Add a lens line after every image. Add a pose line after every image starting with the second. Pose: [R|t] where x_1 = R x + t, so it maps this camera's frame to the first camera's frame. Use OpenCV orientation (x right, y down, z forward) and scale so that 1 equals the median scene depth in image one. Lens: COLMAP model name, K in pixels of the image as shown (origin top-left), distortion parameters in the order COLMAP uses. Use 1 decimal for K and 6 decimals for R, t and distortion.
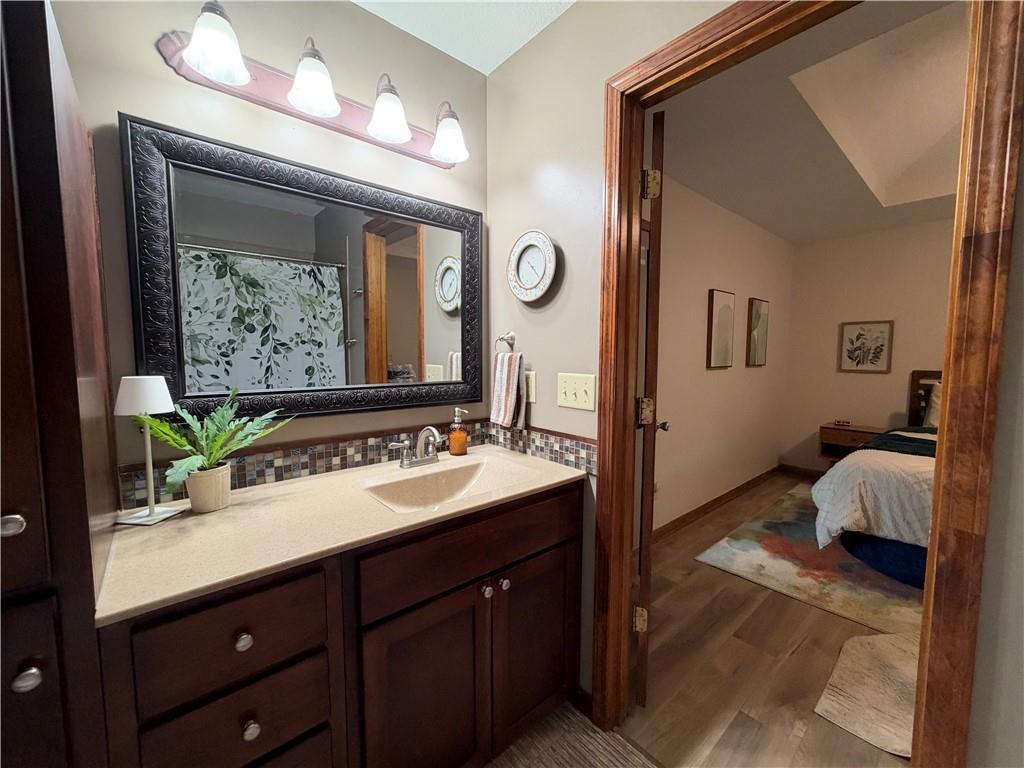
lens RADIAL K [[408.4, 0, 508.2], [0, 408.4, 382.7], [0, 0, 1]] dist [-0.000850, -0.000502]
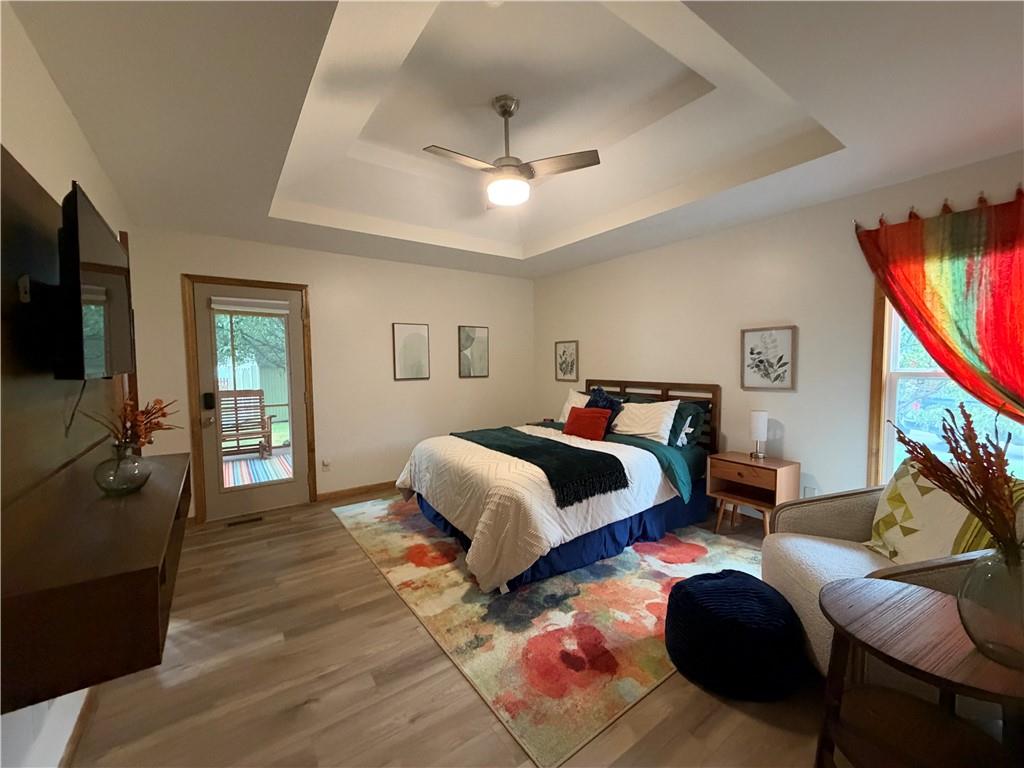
lens RADIAL K [[408.4, 0, 509.0], [0, 408.4, 382.9], [0, 0, 1]] dist [-0.000850, -0.000502]
pose [[0.996933, -0.010001, -0.077616, 0.851758], [0.008916, 0.999858, -0.014317, -0.002269], [0.077748, 0.013581, 0.996881, -0.307821]]
